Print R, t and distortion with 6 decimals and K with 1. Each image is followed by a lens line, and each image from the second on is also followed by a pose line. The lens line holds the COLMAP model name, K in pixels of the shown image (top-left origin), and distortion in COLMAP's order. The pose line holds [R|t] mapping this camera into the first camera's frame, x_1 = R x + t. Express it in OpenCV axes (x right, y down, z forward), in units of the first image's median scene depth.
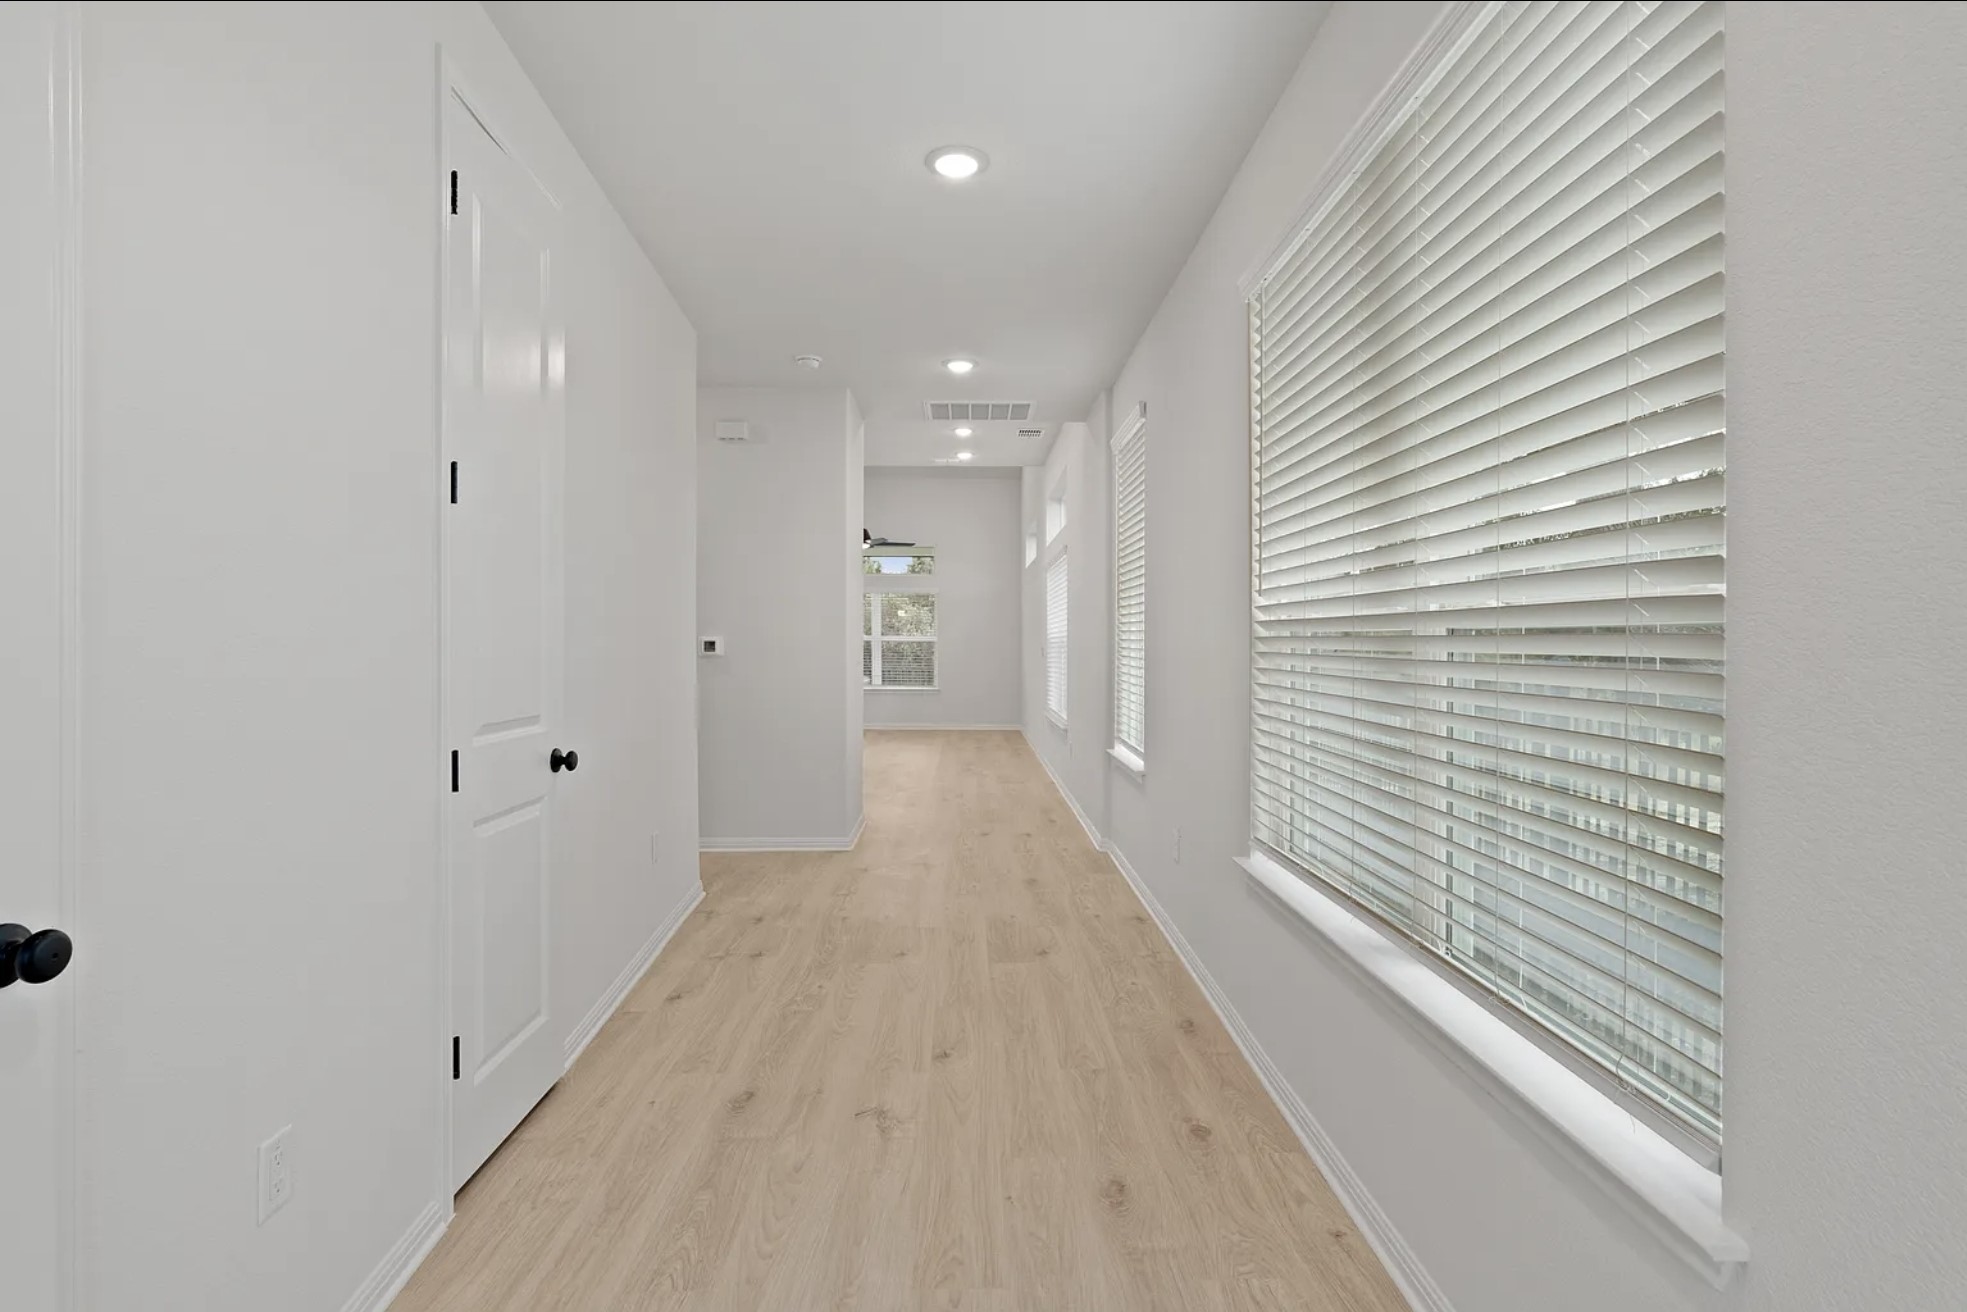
lens RADIAL K [[961.1, 0, 993.2], [0, 961.1, 633.6], [0, 0, 1]] dist [-0.002703, 0.000282]
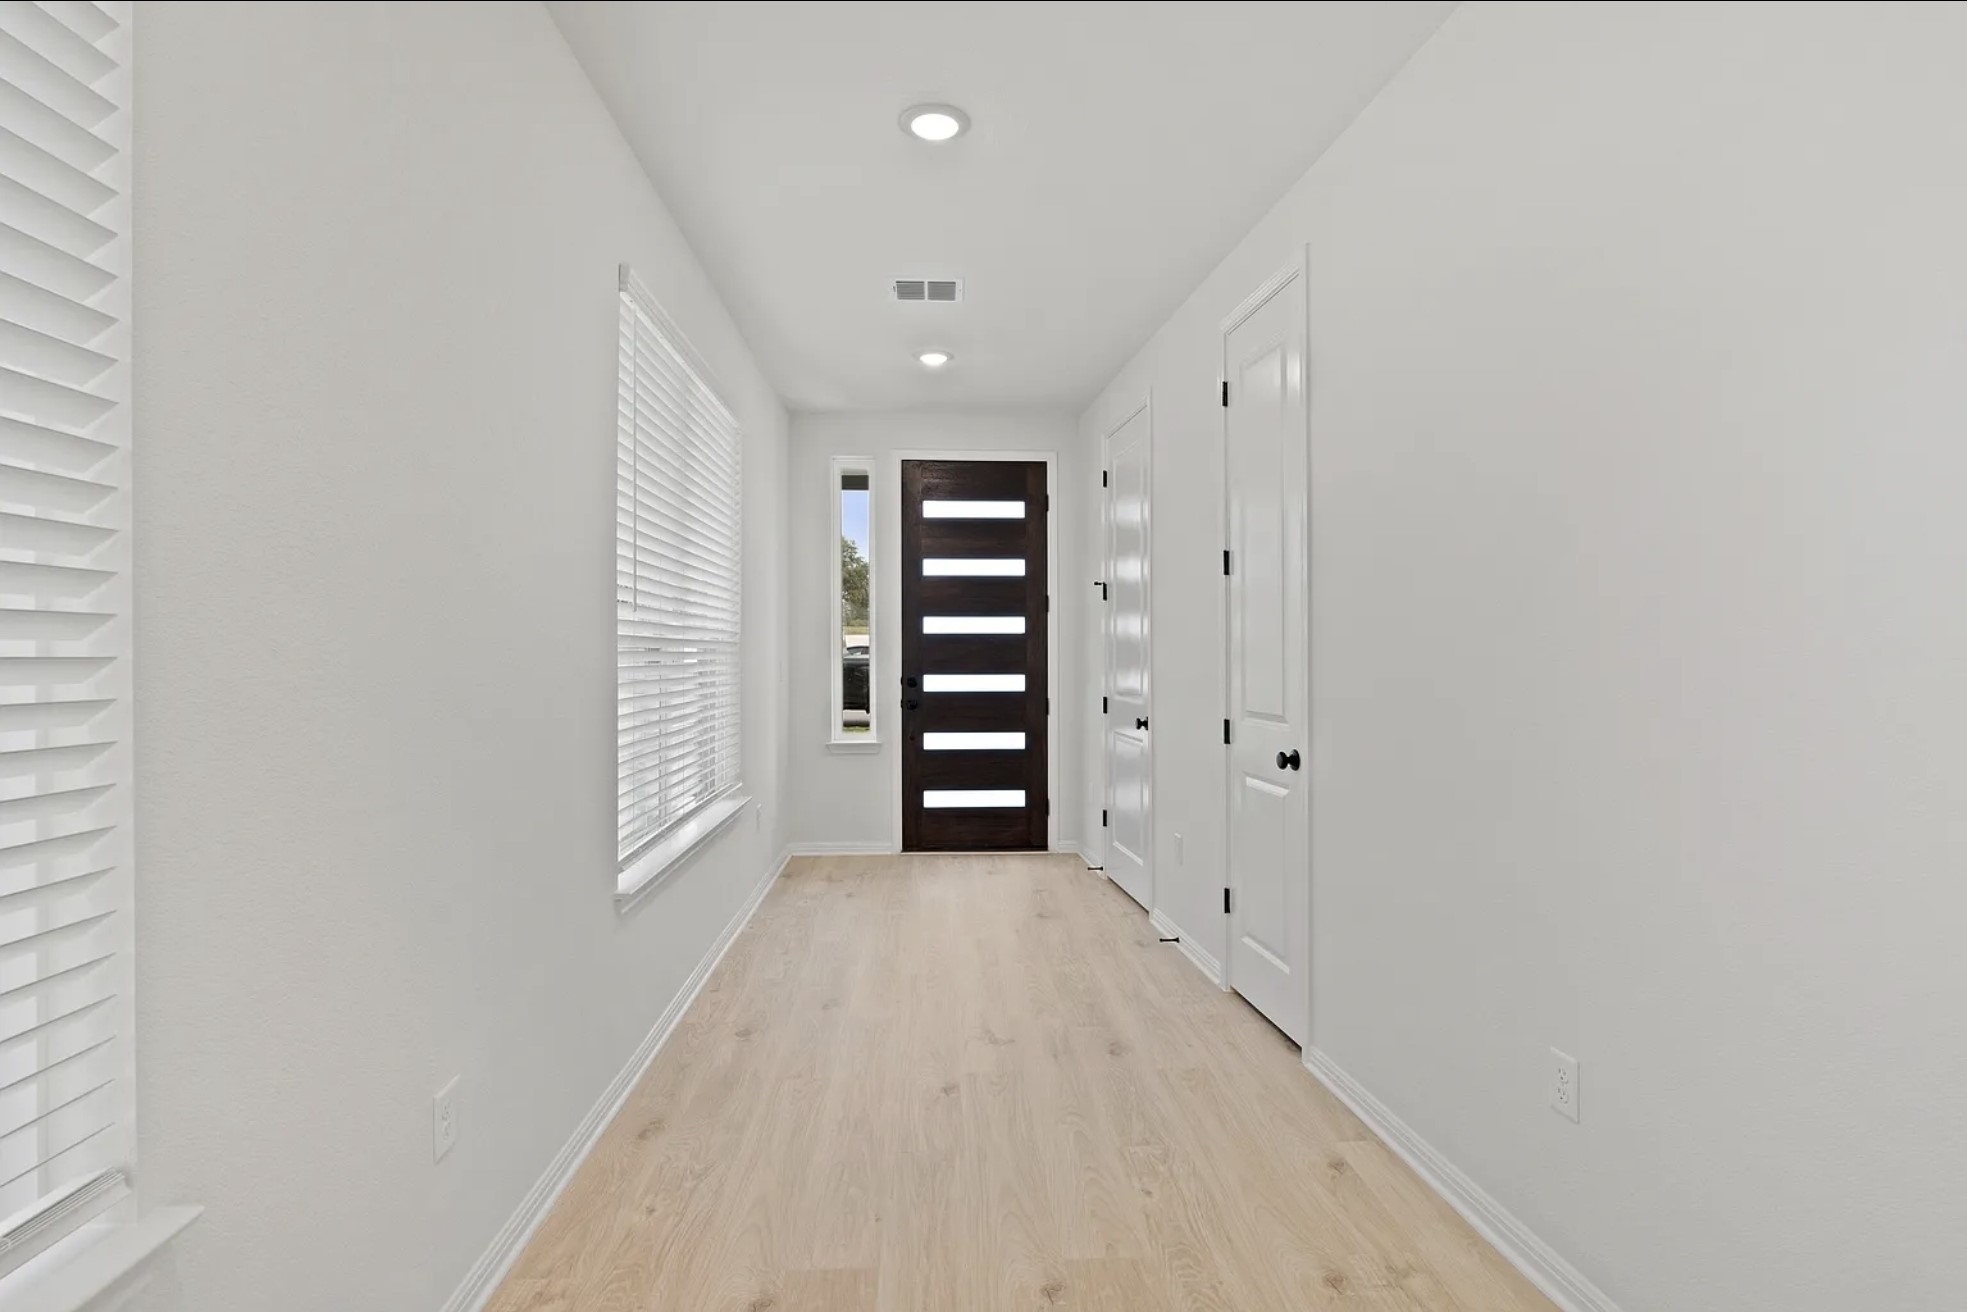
lens RADIAL K [[961.1, 0, 993.2], [0, 961.1, 633.6], [0, 0, 1]] dist [-0.002703, 0.000282]
pose [[-0.999325, -0.001109, -0.036724, -0.062088], [-0.000226, 0.999711, -0.024057, 0.008552], [0.036740, -0.024032, -0.999036, 1.981865]]
